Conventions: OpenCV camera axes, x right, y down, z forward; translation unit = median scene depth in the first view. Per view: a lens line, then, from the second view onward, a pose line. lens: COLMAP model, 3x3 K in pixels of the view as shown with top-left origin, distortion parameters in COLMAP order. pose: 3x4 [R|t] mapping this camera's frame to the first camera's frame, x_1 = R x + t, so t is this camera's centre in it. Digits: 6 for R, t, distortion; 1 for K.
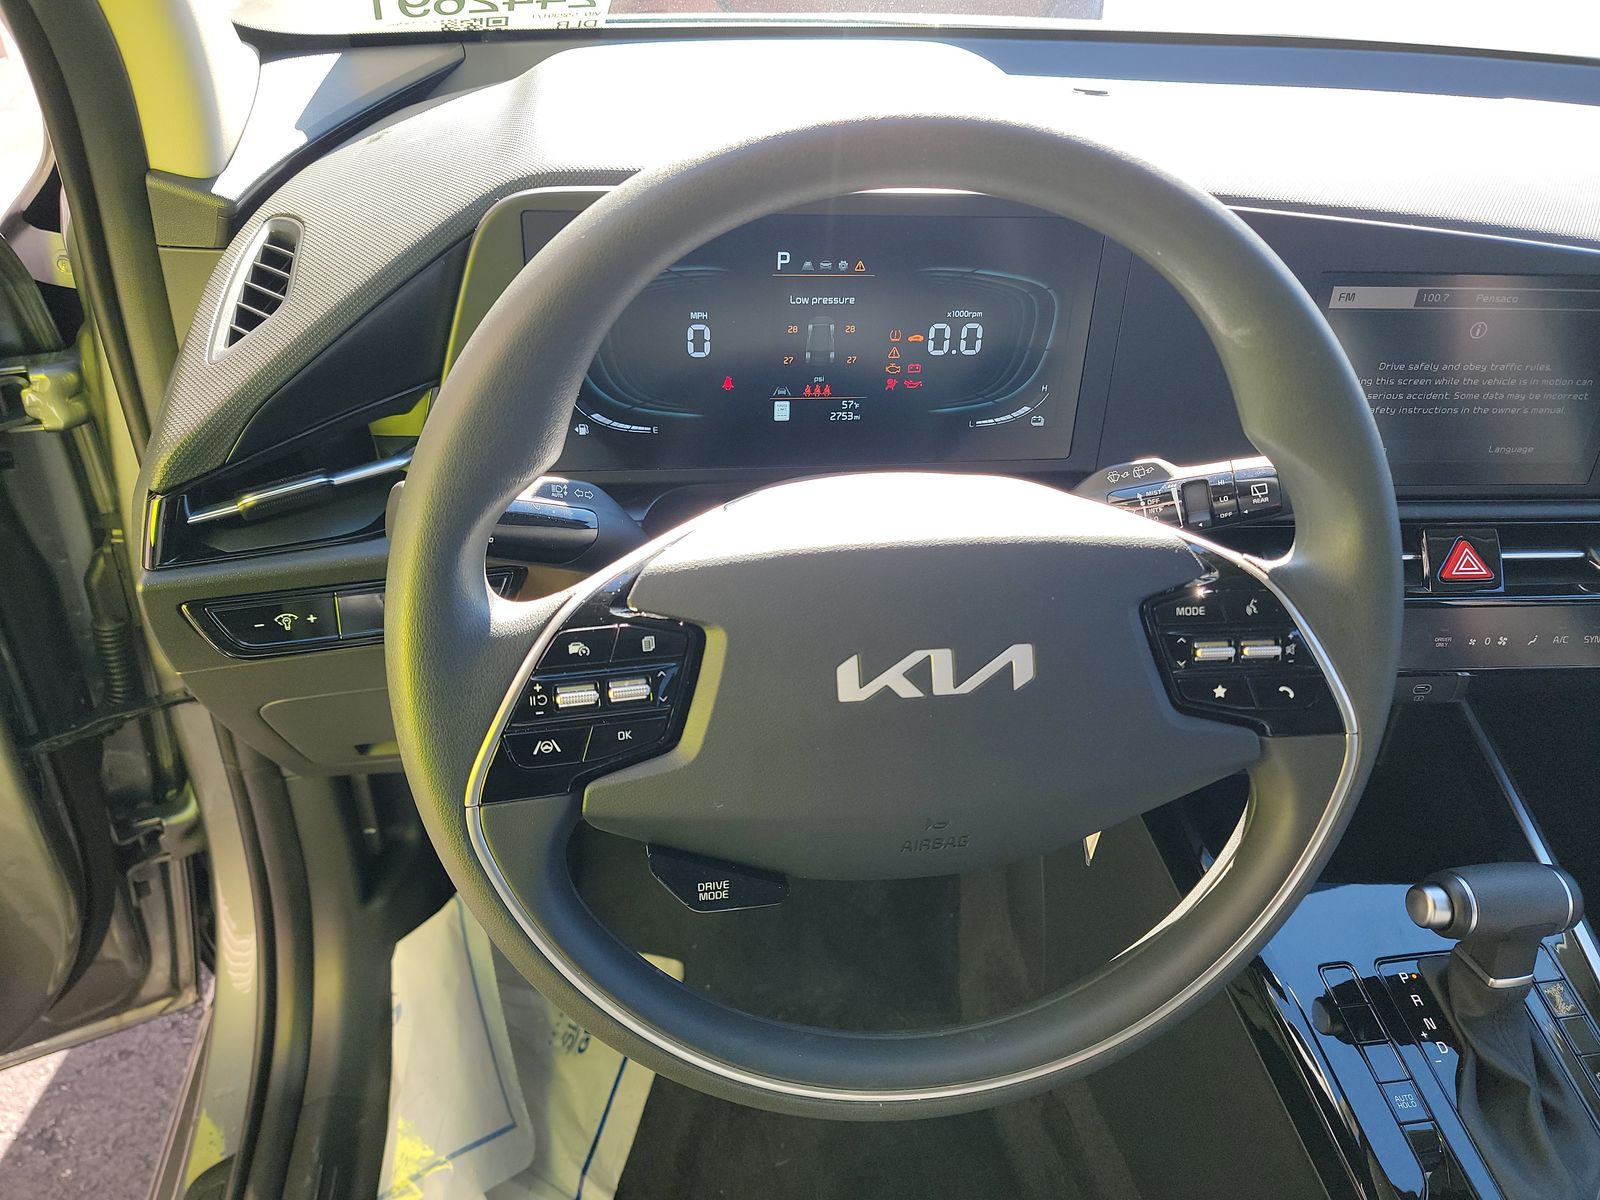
lens RADIAL K [[1205.2, 0, 800.0], [0, 1205.2, 600.0], [0, 0, 1]] dist [0.076568, -0.079028]
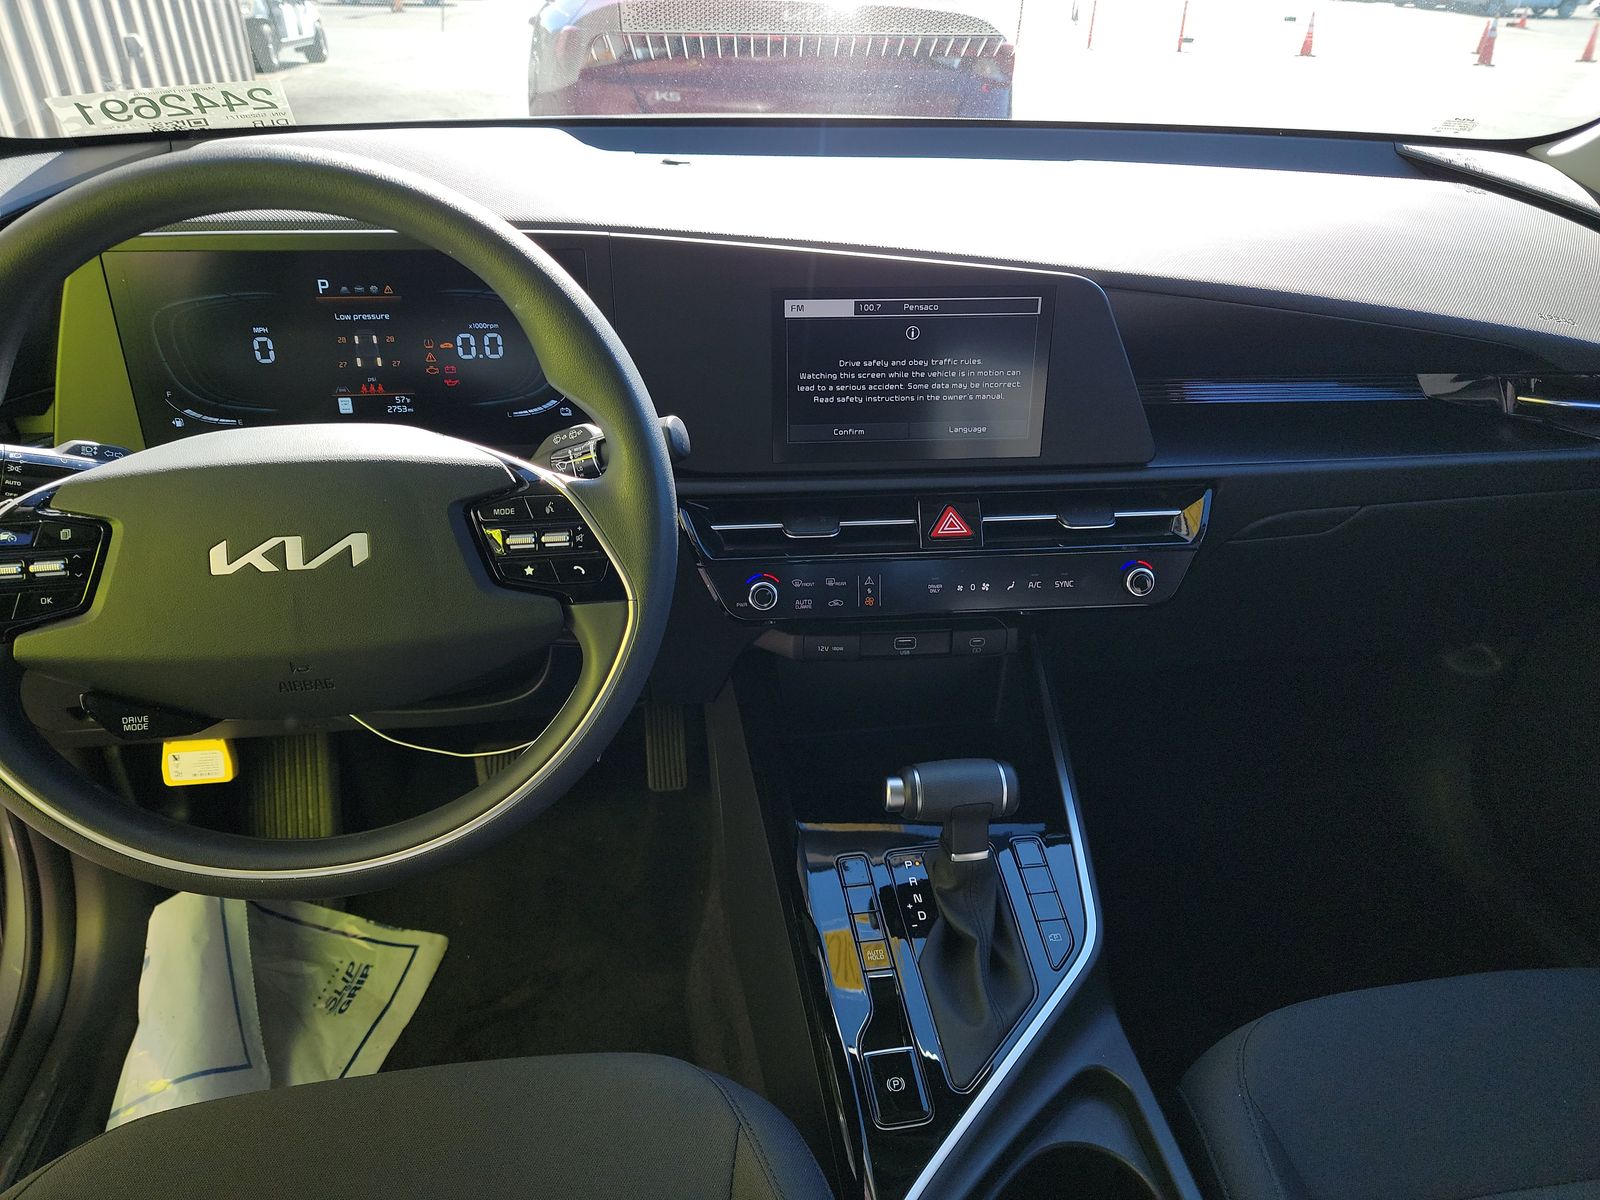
lens RADIAL K [[1205.2, 0, 800.0], [0, 1205.2, 600.0], [0, 0, 1]] dist [0.076568, -0.079028]
pose [[0.999296, -0.028086, -0.024879, 0.488891], [0.026079, 0.996641, -0.077634, 0.158378], [0.026976, 0.076930, 0.996671, -0.242295]]
